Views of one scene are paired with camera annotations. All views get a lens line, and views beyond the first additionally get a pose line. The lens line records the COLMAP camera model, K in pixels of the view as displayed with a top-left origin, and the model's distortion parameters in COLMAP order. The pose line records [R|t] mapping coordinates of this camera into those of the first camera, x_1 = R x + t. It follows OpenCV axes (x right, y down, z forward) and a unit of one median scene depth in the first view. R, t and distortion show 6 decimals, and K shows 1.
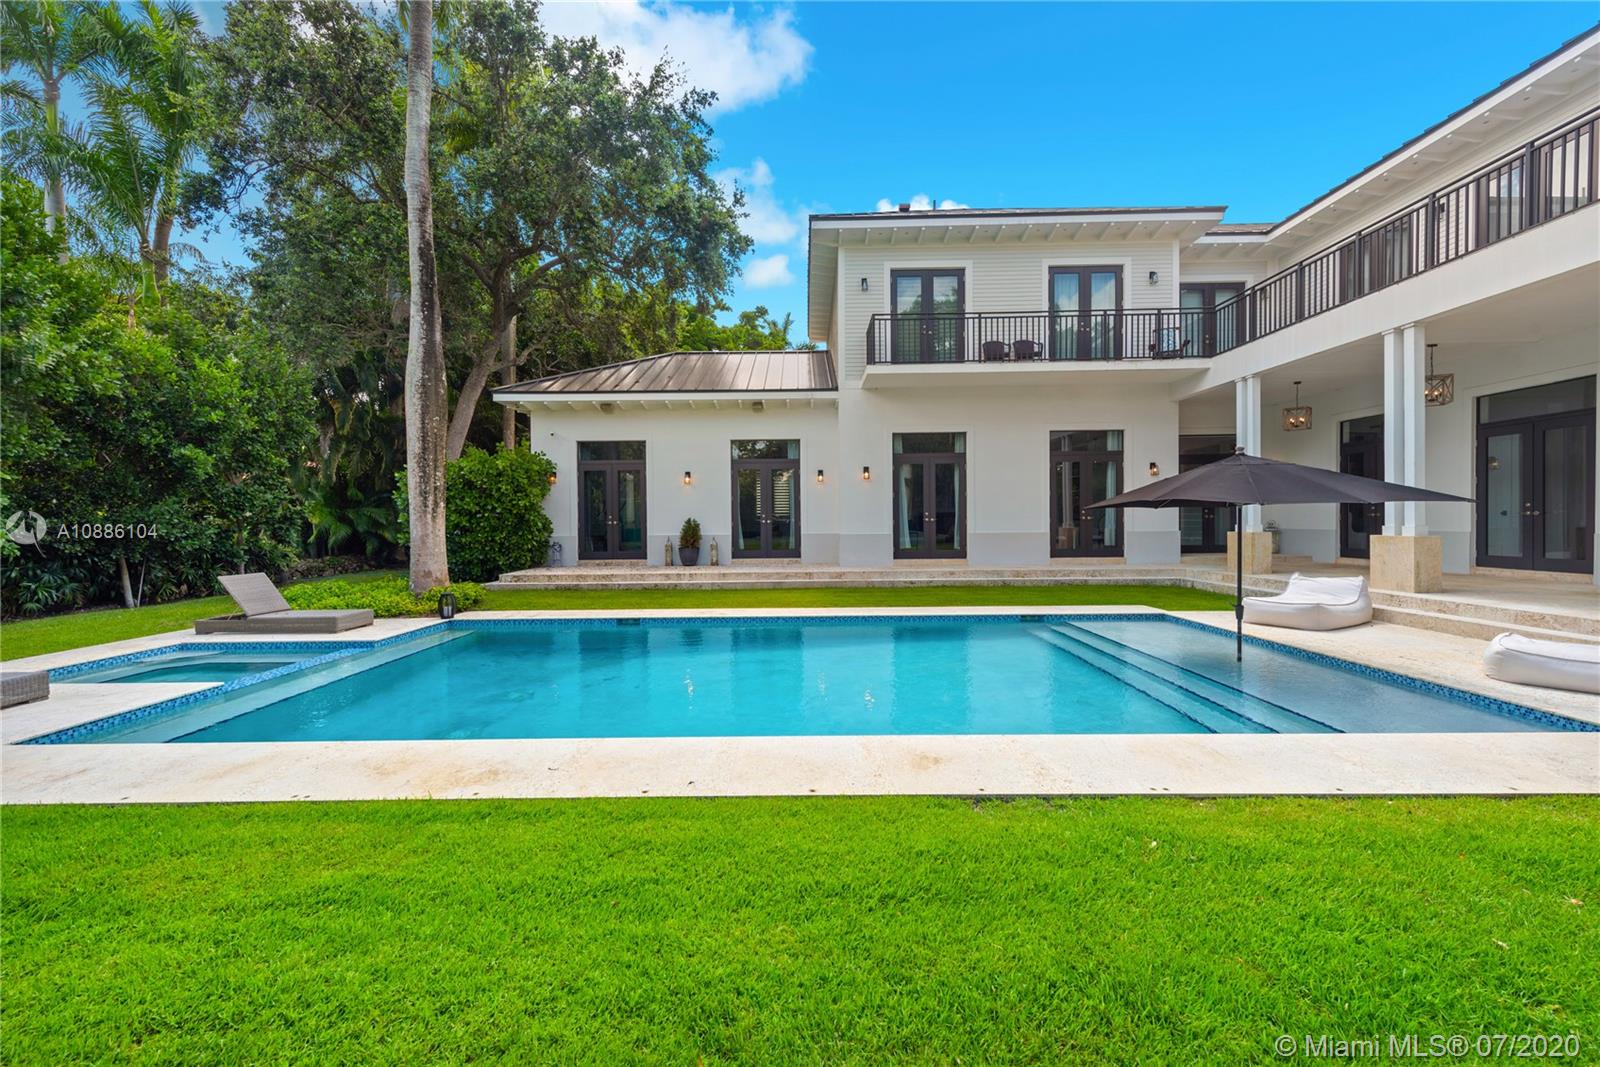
lens RADIAL K [[643.5, 0, 795.5], [0, 643.5, 529.1], [0, 0, 1]] dist [0.017793, -0.000559]
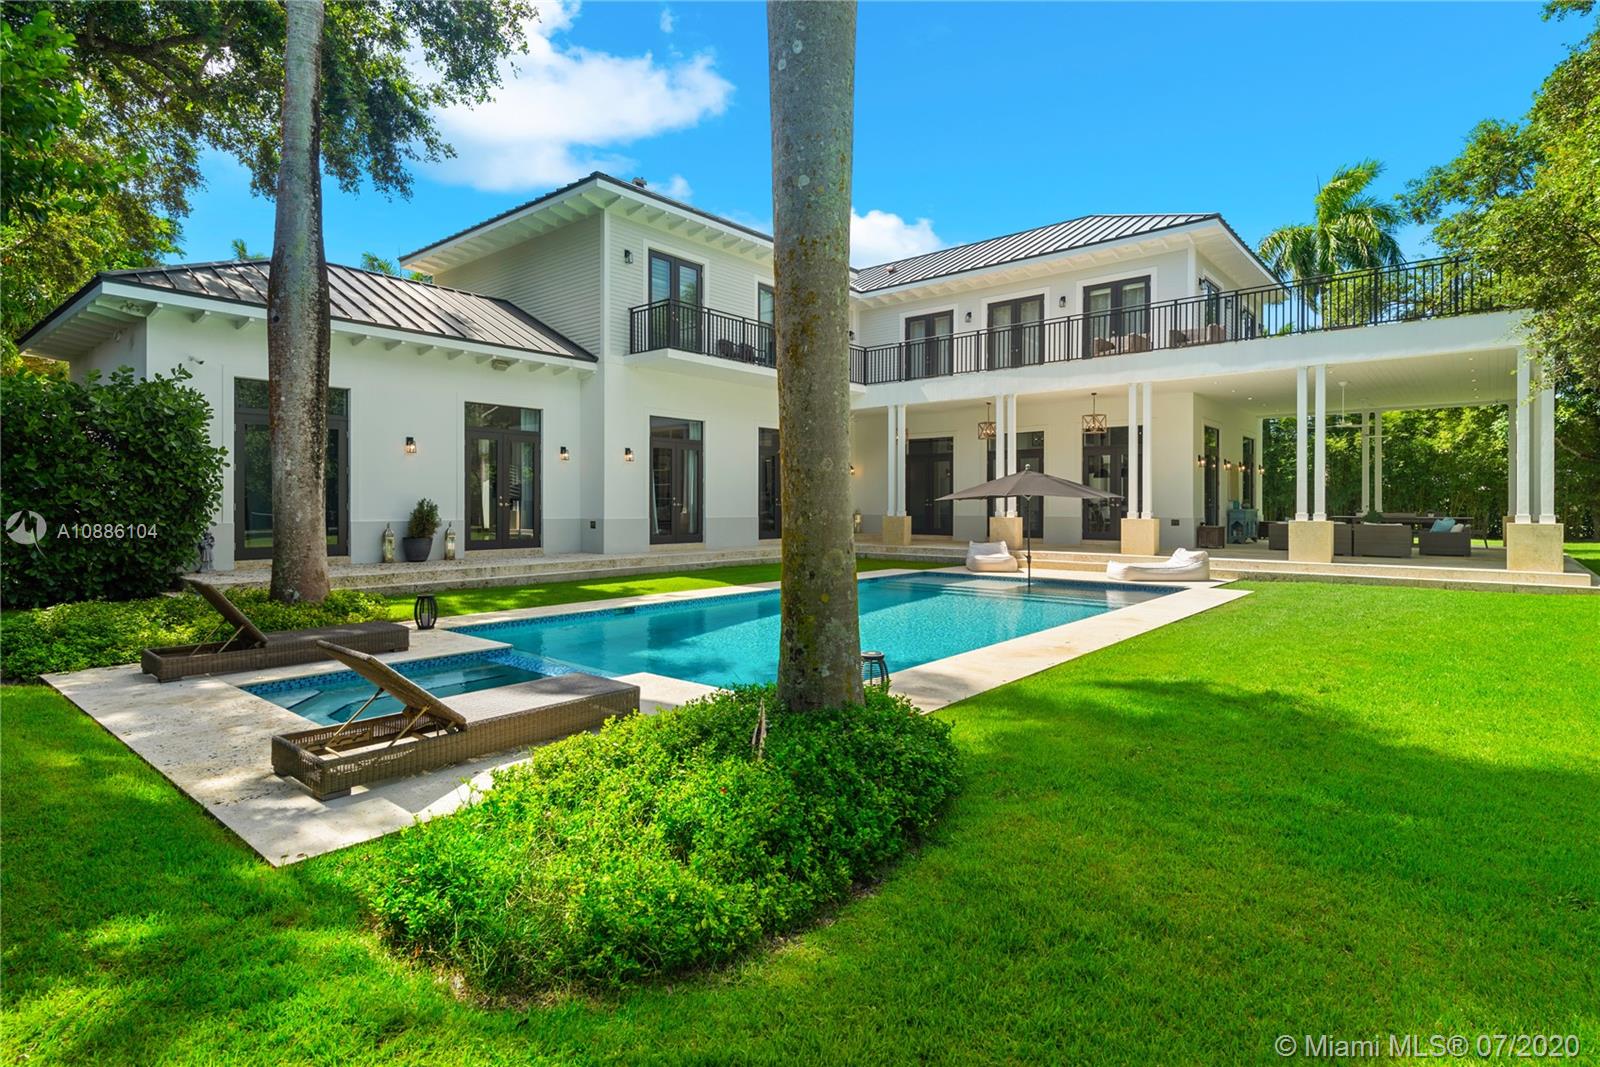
lens RADIAL K [[822.6, 0, 799.1], [0, 822.6, 509.3], [0, 0, 1]] dist [0.027148, -0.001589]
pose [[0.633921, 0.007592, 0.773361, -0.672161], [0.002296, 0.999929, -0.011698, 0.007890], [-0.773395, 0.009191, 0.633858, 0.035725]]
